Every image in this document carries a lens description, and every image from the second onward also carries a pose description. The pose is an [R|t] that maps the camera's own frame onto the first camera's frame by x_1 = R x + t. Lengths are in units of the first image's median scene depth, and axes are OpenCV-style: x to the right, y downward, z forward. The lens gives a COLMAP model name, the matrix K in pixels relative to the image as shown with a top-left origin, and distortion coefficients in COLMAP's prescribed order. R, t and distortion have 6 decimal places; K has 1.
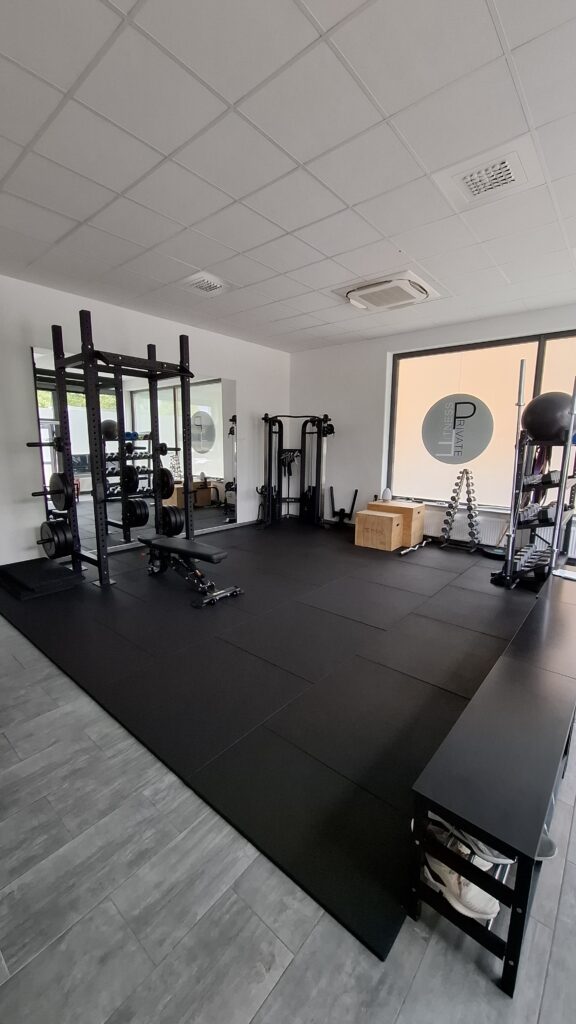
lens RADIAL K [[406.5, 0, 279.2], [0, 406.5, 515.8], [0, 0, 1]] dist [-0.000264, 0.000050]
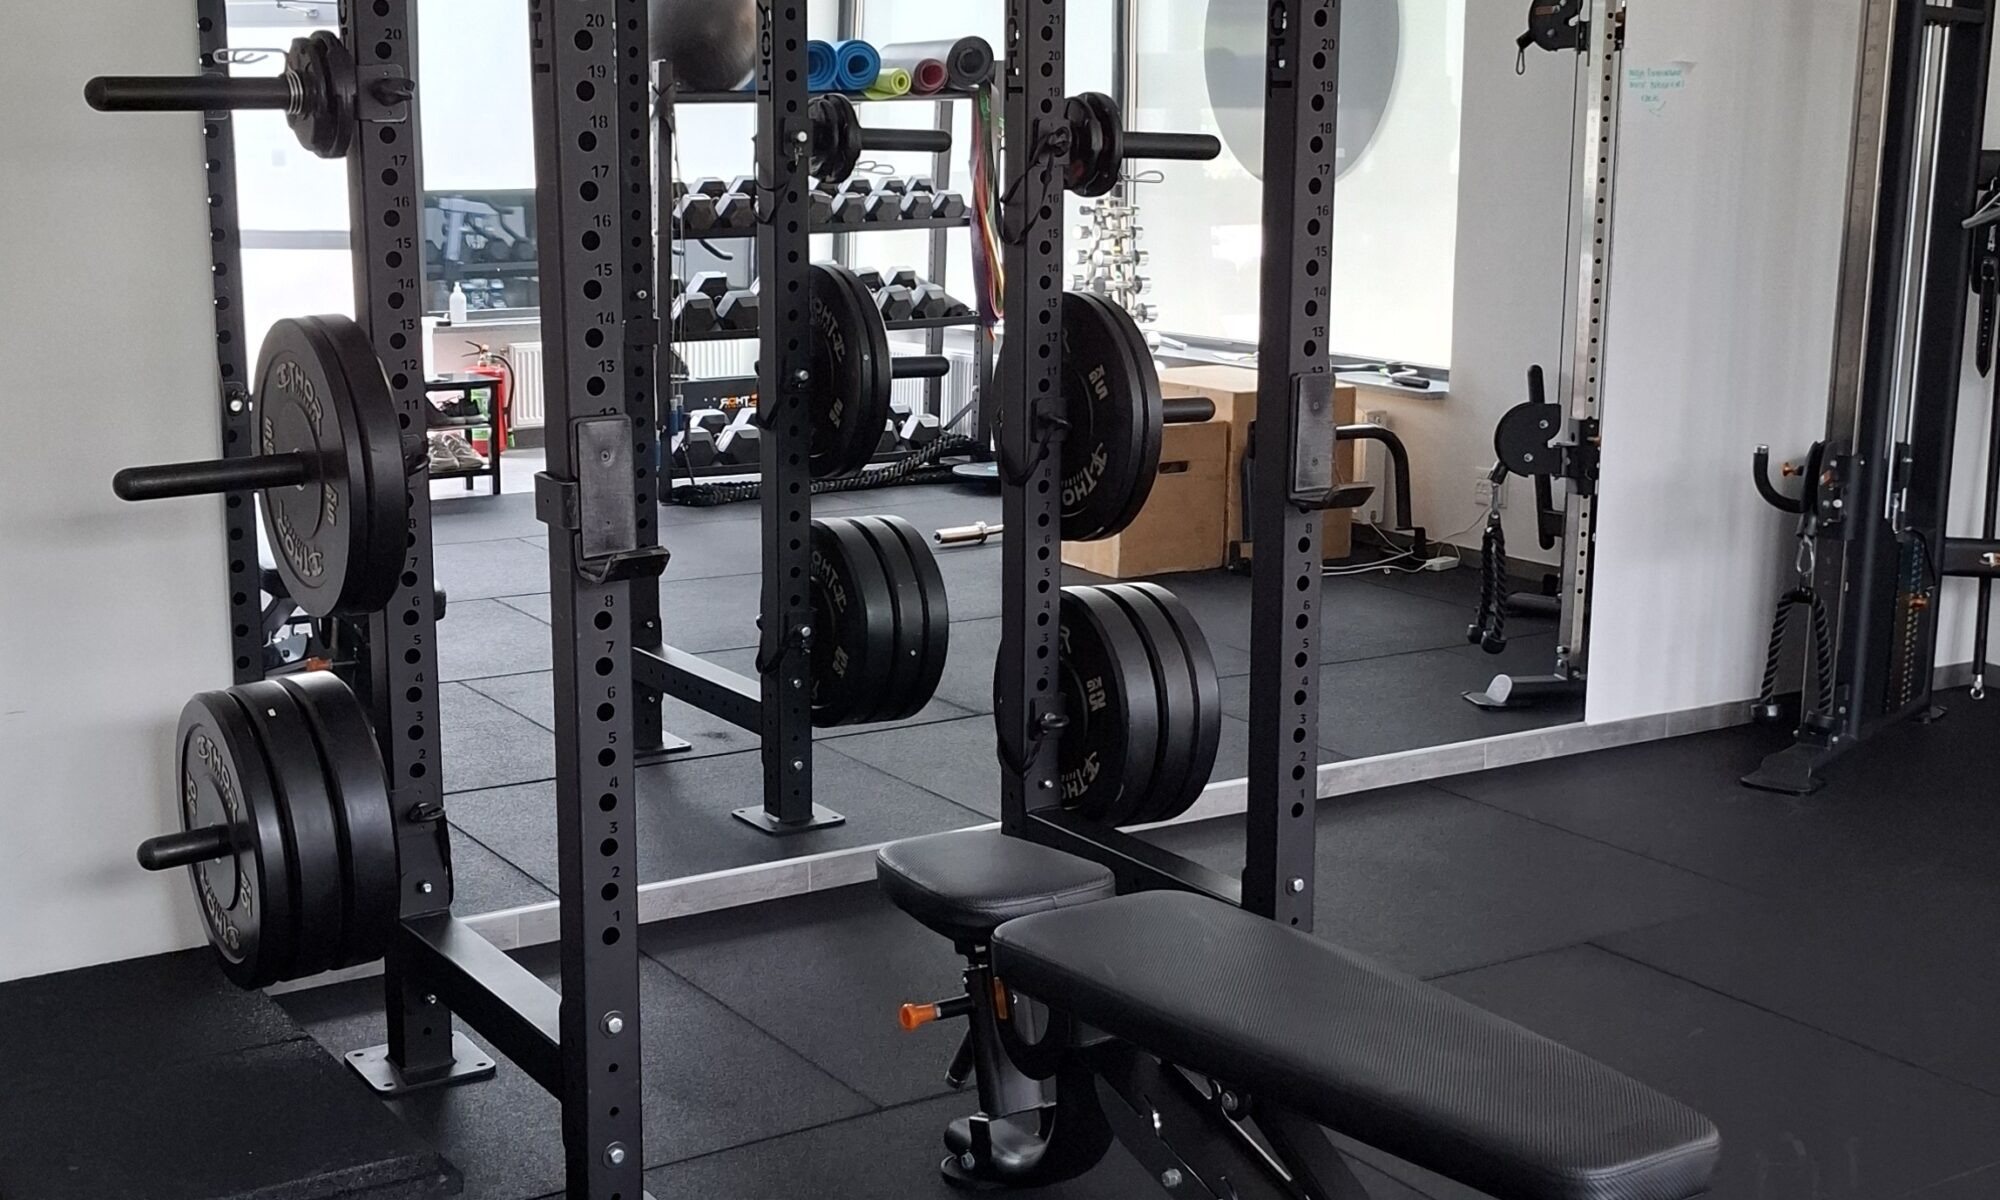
lens RADIAL K [[2392.8, 0, 999.9], [0, 2392.8, 600.3], [0, 0, 1]] dist [0.073081, 0.000000]
pose [[0.964048, 0.051450, -0.260700, -0.095945], [-0.048128, 0.998658, 0.019114, -0.030557], [0.261333, -0.005880, 0.965231, 0.234809]]
